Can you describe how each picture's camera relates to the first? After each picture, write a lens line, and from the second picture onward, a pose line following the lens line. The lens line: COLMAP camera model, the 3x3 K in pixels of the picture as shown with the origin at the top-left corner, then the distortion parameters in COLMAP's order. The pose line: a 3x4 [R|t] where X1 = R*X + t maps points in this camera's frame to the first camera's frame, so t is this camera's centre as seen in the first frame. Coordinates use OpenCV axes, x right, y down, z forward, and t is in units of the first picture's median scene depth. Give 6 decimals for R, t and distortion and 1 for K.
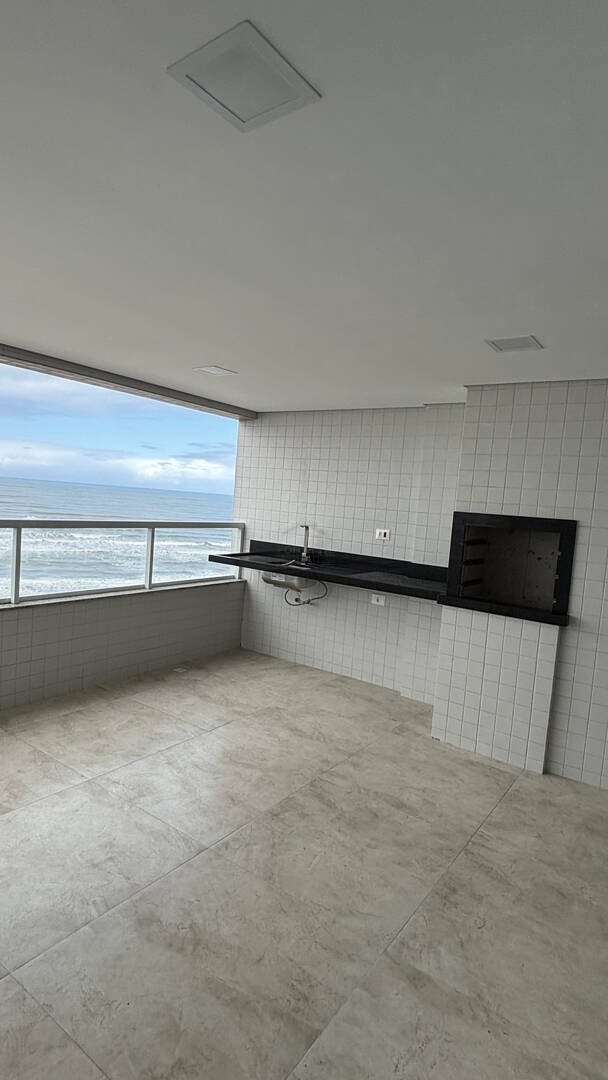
lens RADIAL K [[570.3, 0, 301.8], [0, 570.3, 536.7], [0, 0, 1]] dist [0.002306, 0.000635]
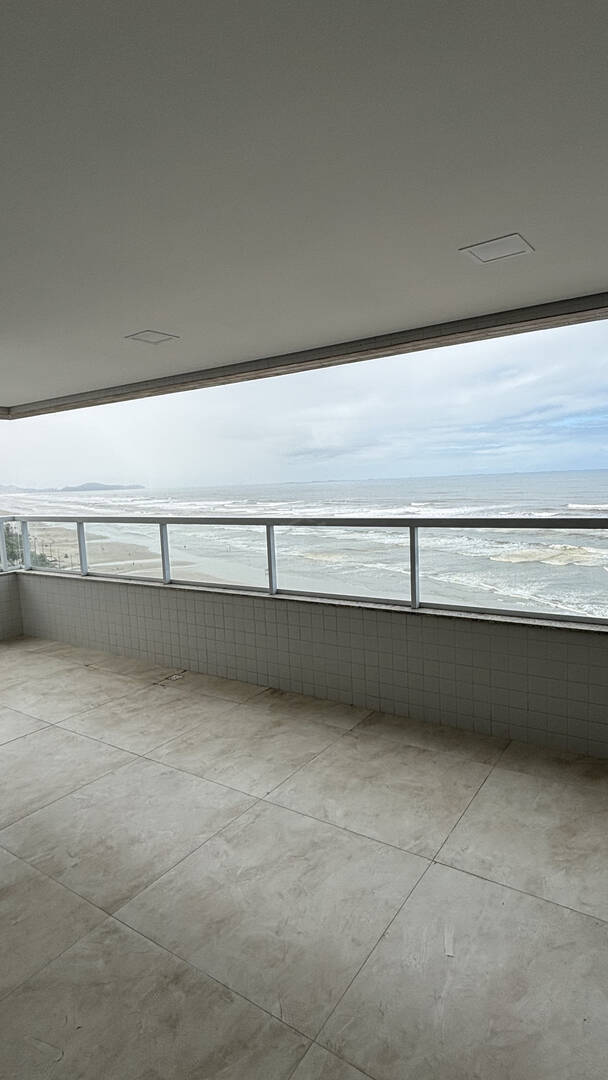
lens RADIAL K [[570.3, 0, 308.2], [0, 570.3, 543.3], [0, 0, 1]] dist [0.002306, 0.000635]
pose [[0.032032, 0.036210, -0.998831, 0.335138], [-0.028942, 0.998958, 0.035287, -0.013038], [0.999068, 0.027778, 0.033047, 0.647135]]
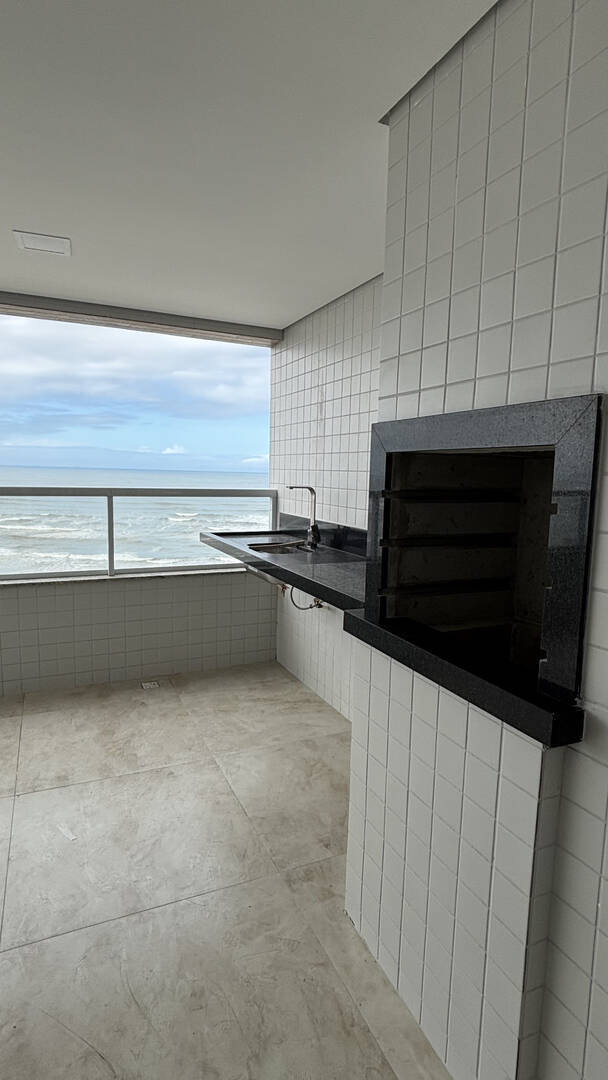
lens RADIAL K [[570.3, 0, 310.1], [0, 570.3, 540.8], [0, 0, 1]] dist [0.002306, 0.000635]
pose [[0.866818, 0.007022, -0.498575, 0.350982], [0.006485, 0.999658, 0.025352, 0.026932], [0.498582, -0.025209, 0.866476, 0.472396]]
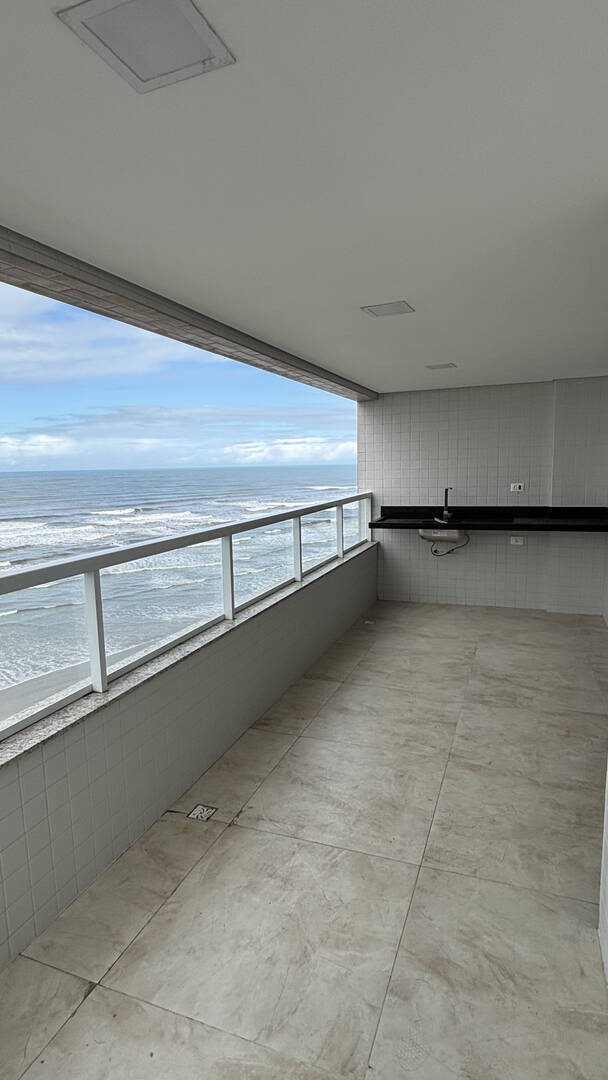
lens RADIAL K [[570.3, 0, 298.6], [0, 570.3, 550.1], [0, 0, 1]] dist [0.002306, 0.000635]
pose [[0.963851, -0.136038, 0.229098, -0.618717], [0.114387, 0.987836, 0.105332, -0.054794], [-0.240640, -0.075318, 0.967688, -0.091389]]
